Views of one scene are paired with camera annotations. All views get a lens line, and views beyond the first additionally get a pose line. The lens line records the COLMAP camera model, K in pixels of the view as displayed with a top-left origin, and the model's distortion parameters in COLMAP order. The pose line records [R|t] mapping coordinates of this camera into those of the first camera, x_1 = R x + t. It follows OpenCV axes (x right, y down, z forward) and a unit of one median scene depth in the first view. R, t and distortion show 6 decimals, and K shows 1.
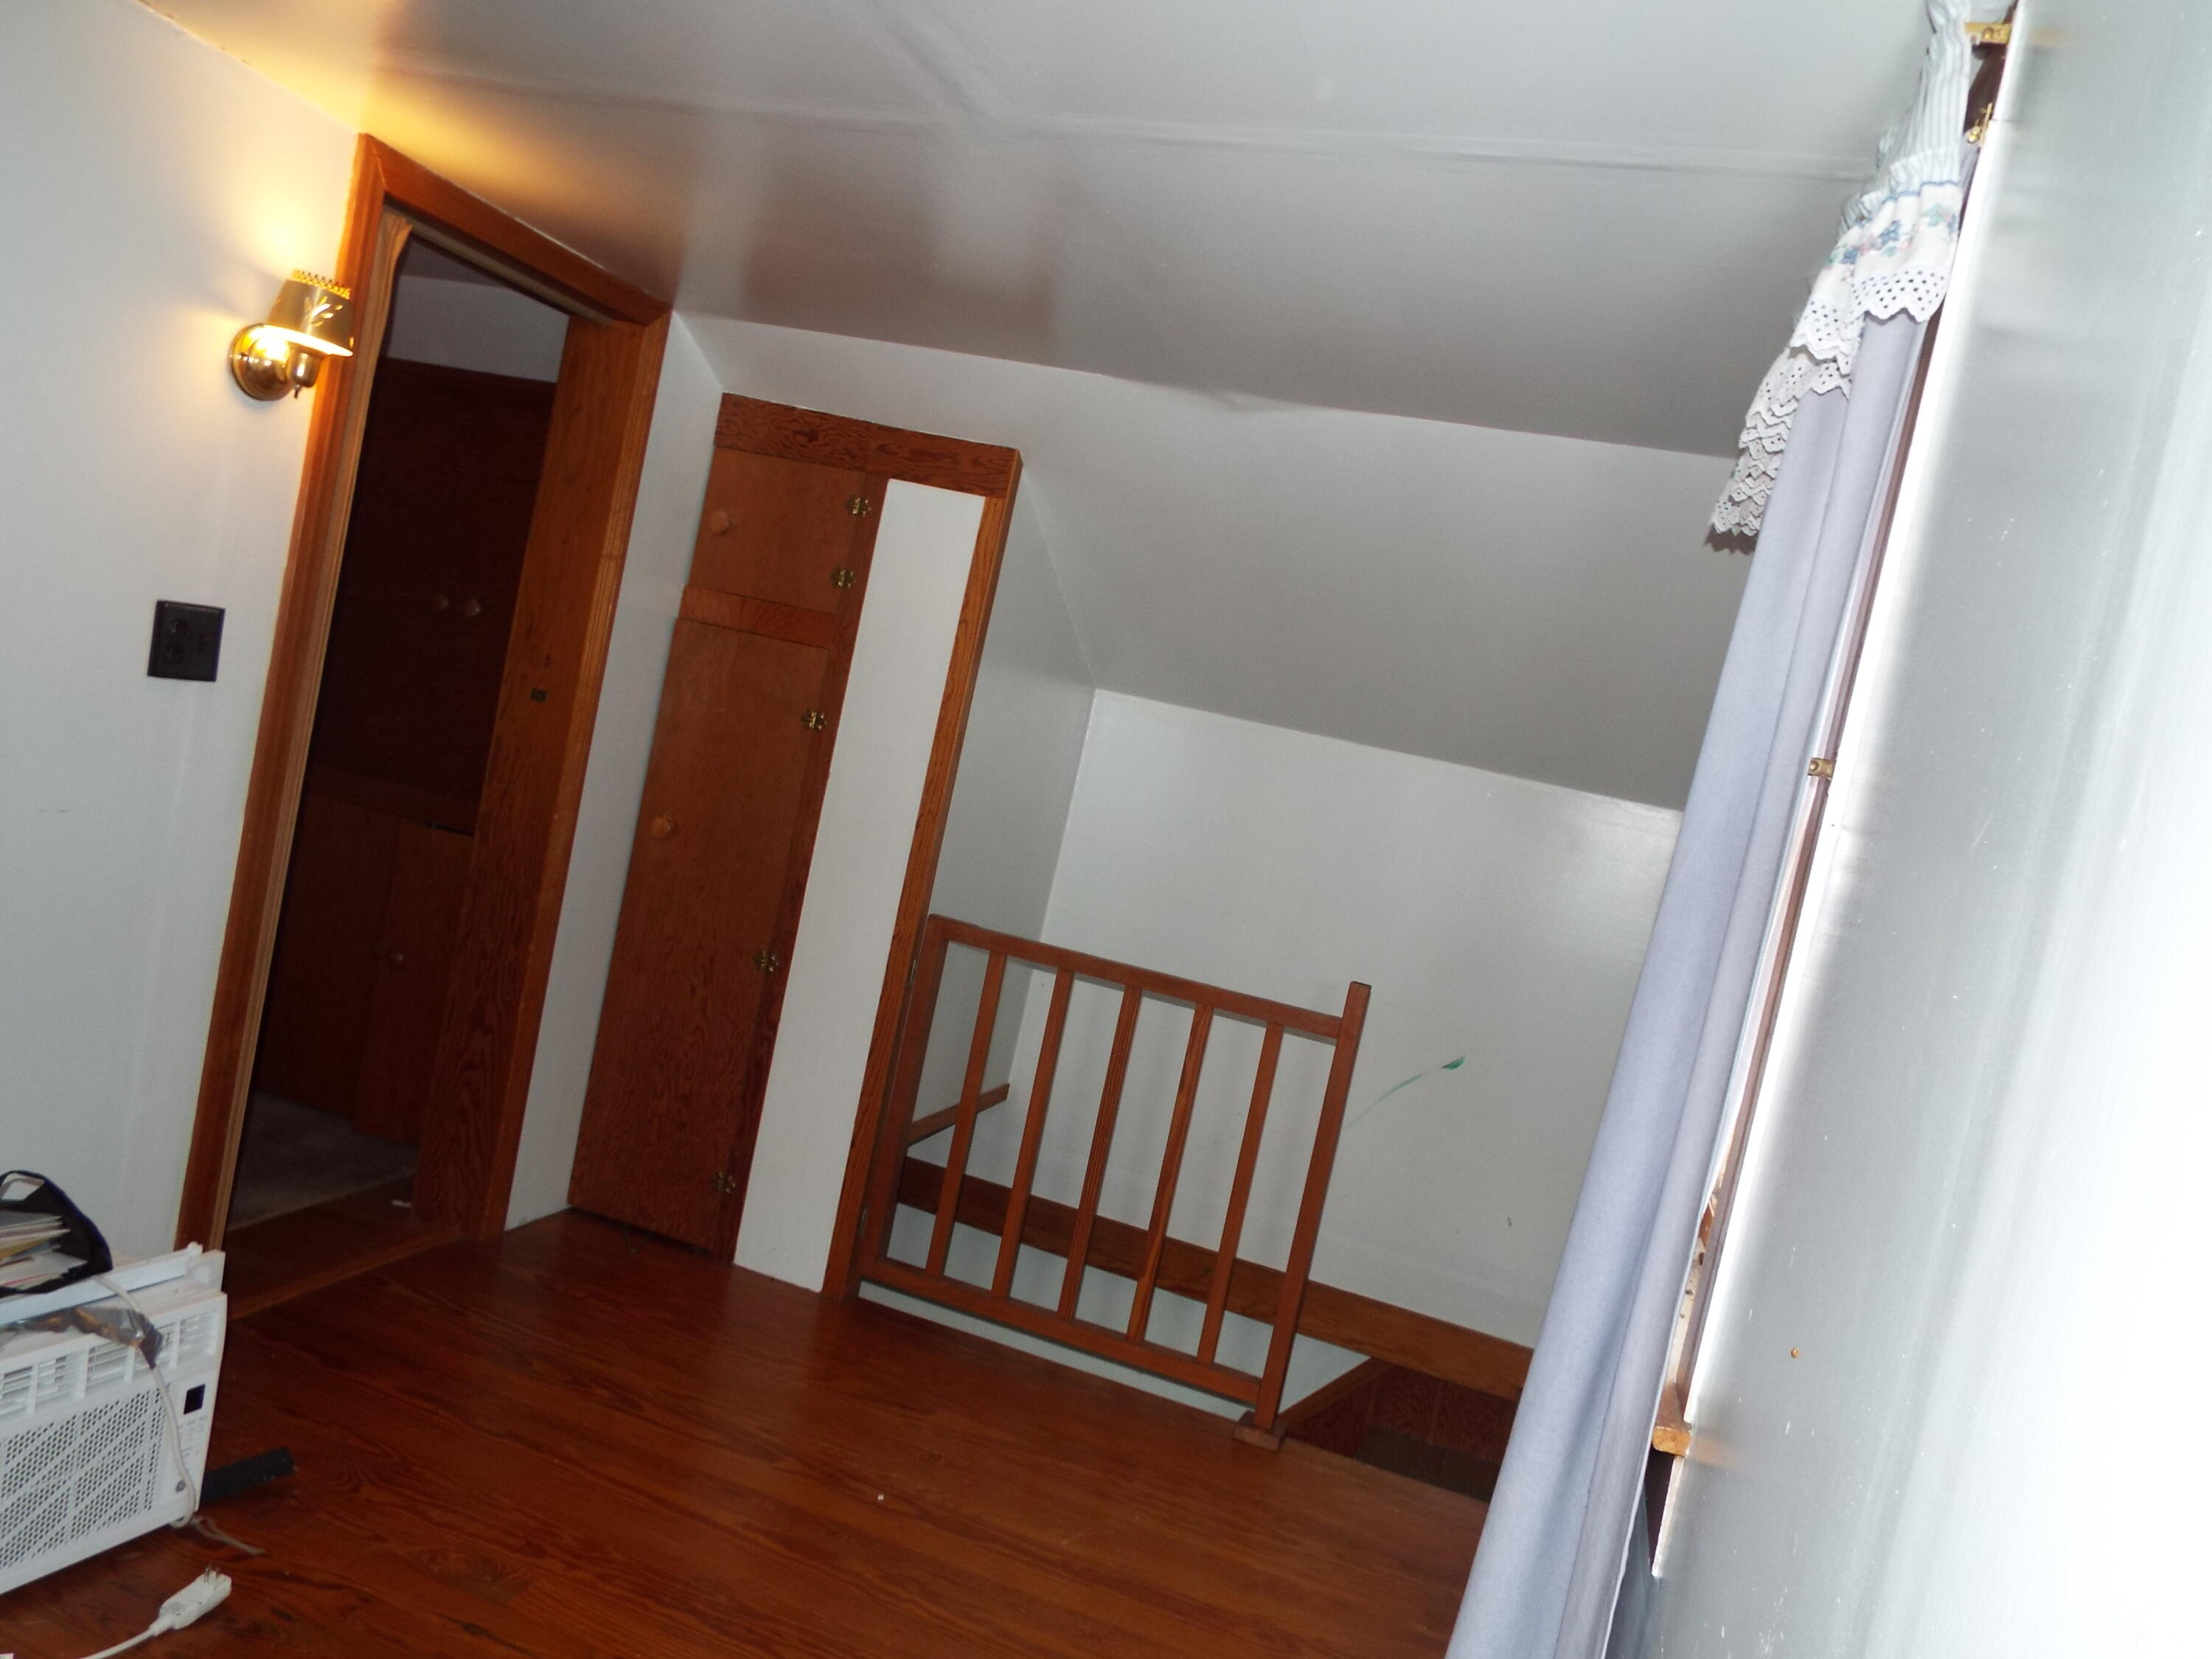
lens RADIAL K [[1613.7, 0, 1106.0], [0, 1613.7, 829.5], [0, 0, 1]] dist [0.040604, -0.001891]
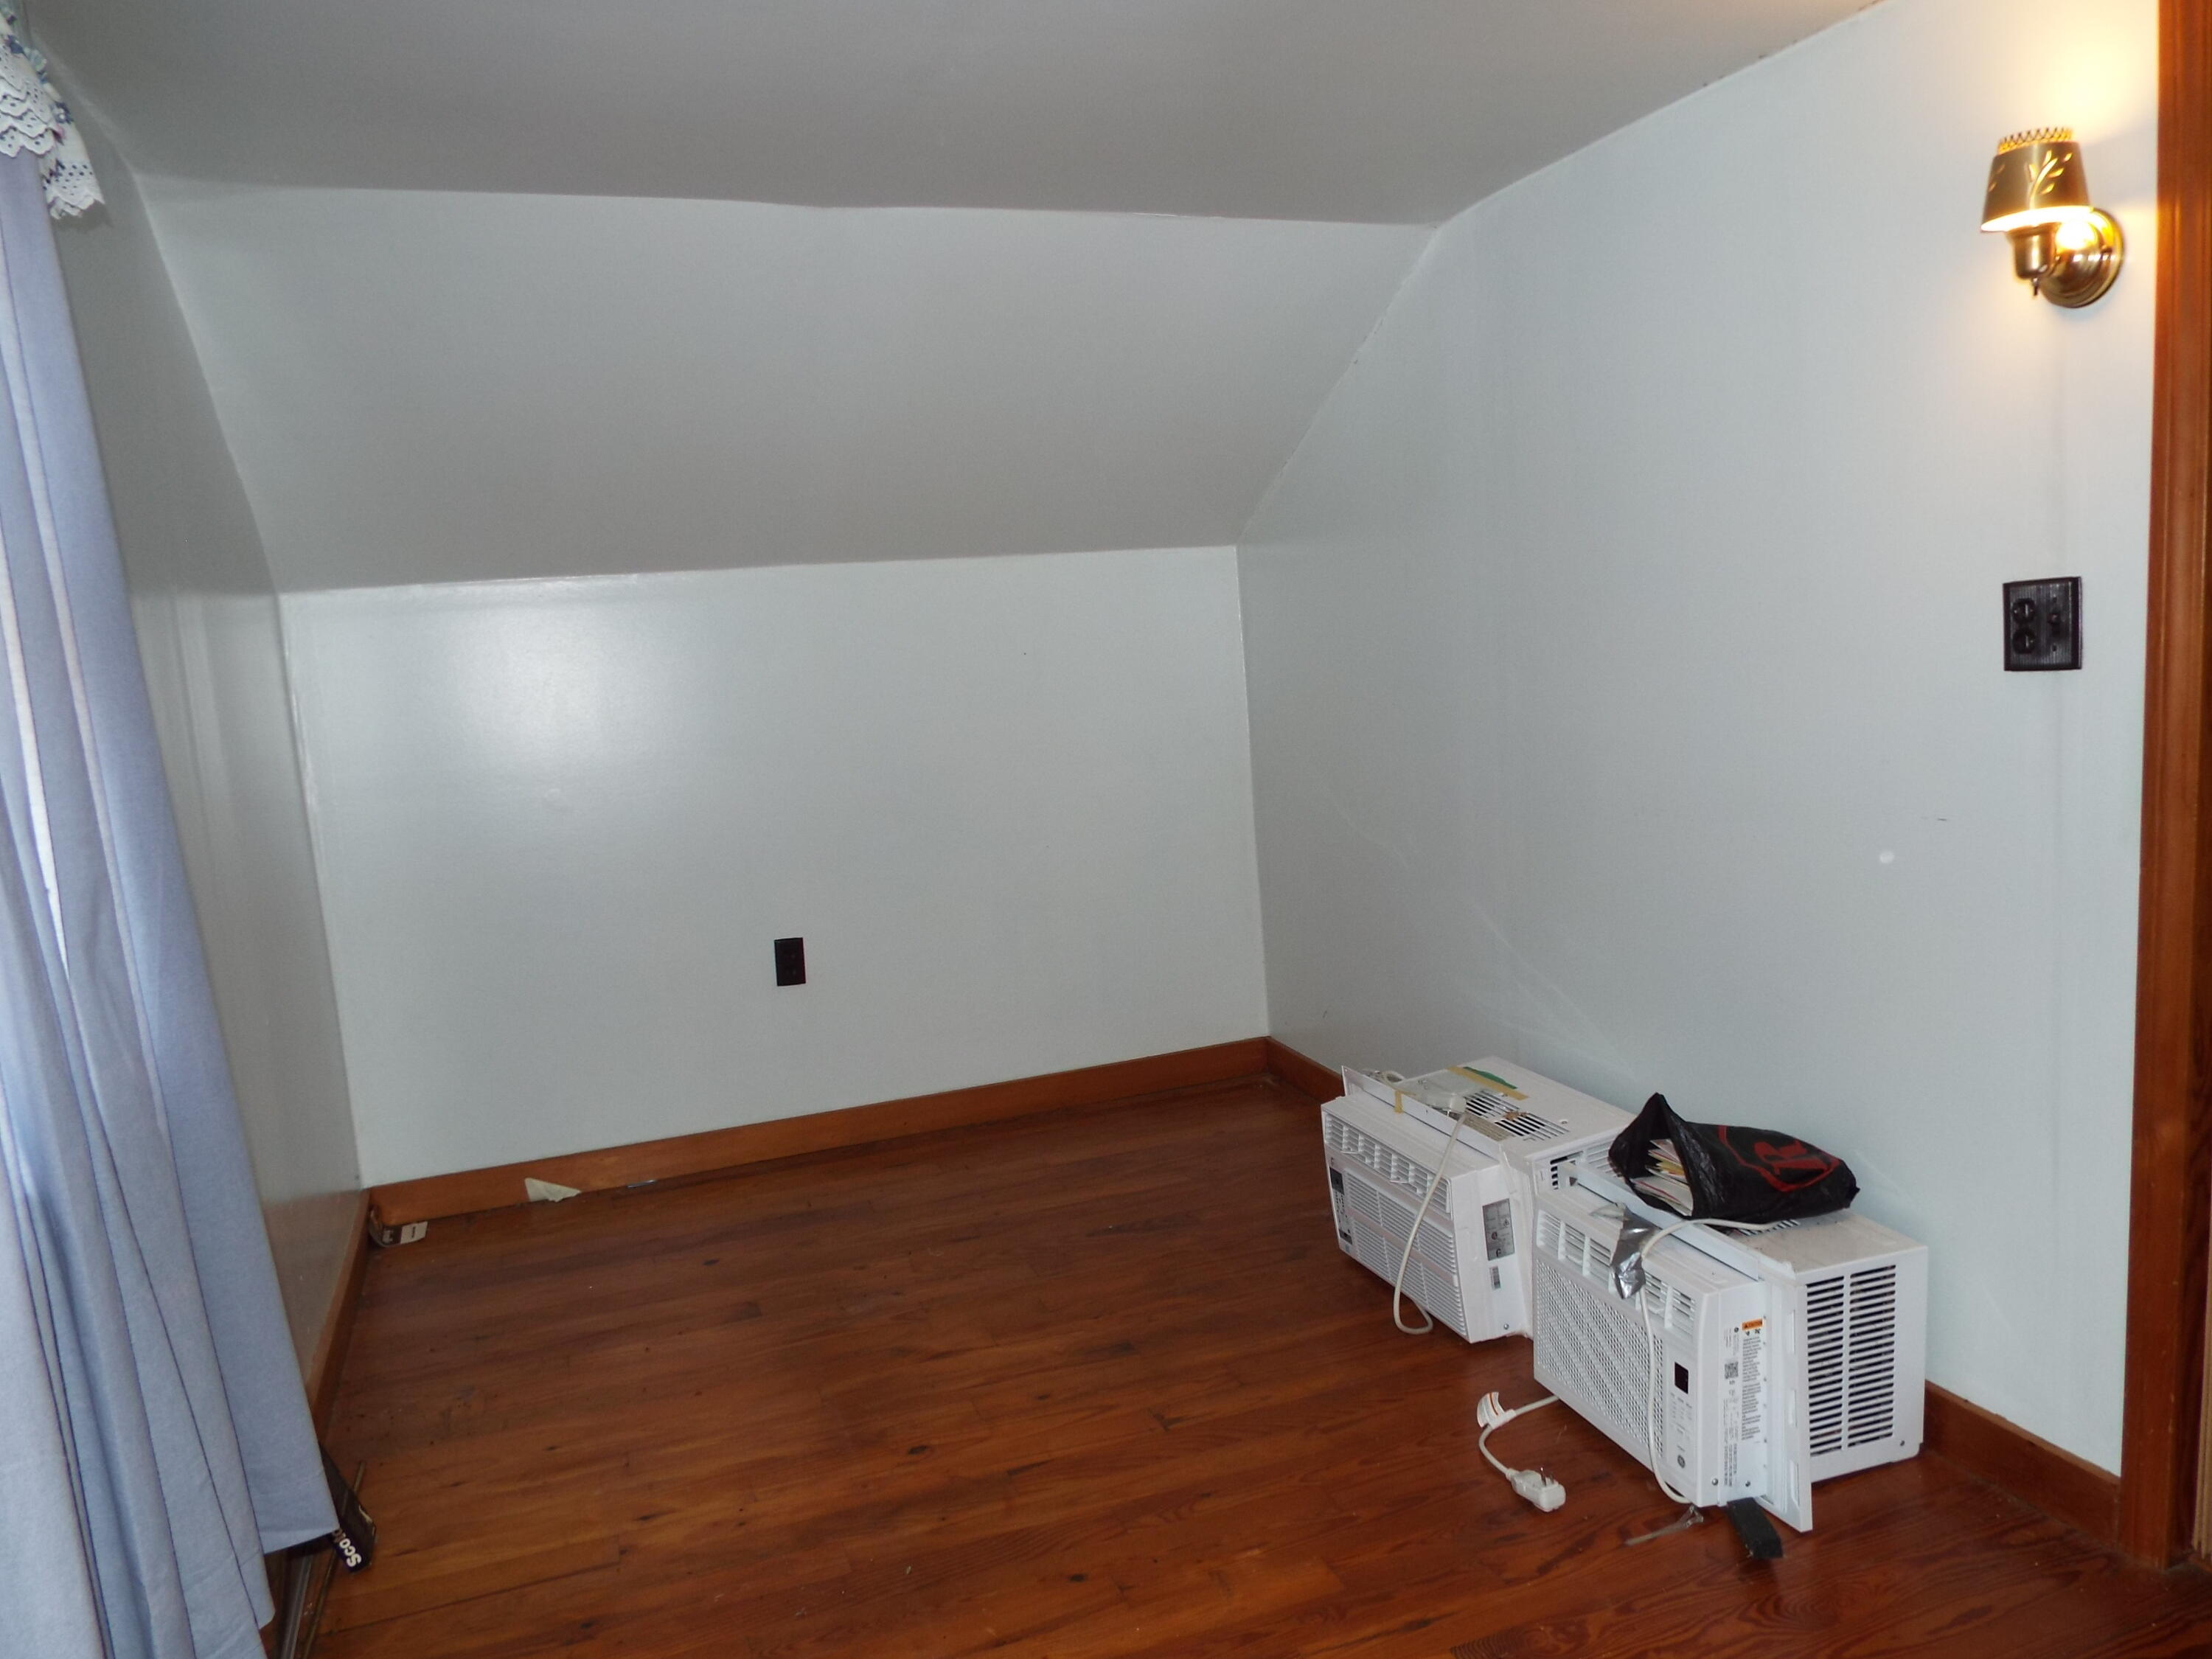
lens RADIAL K [[1613.7, 0, 1106.0], [0, 1613.7, 829.5], [0, 0, 1]] dist [0.040604, -0.001891]
pose [[-0.770649, -0.061085, -0.634325, 0.334572], [-0.125680, 0.990414, 0.057314, 0.001306], [0.624743, 0.123891, -0.770939, 1.366800]]
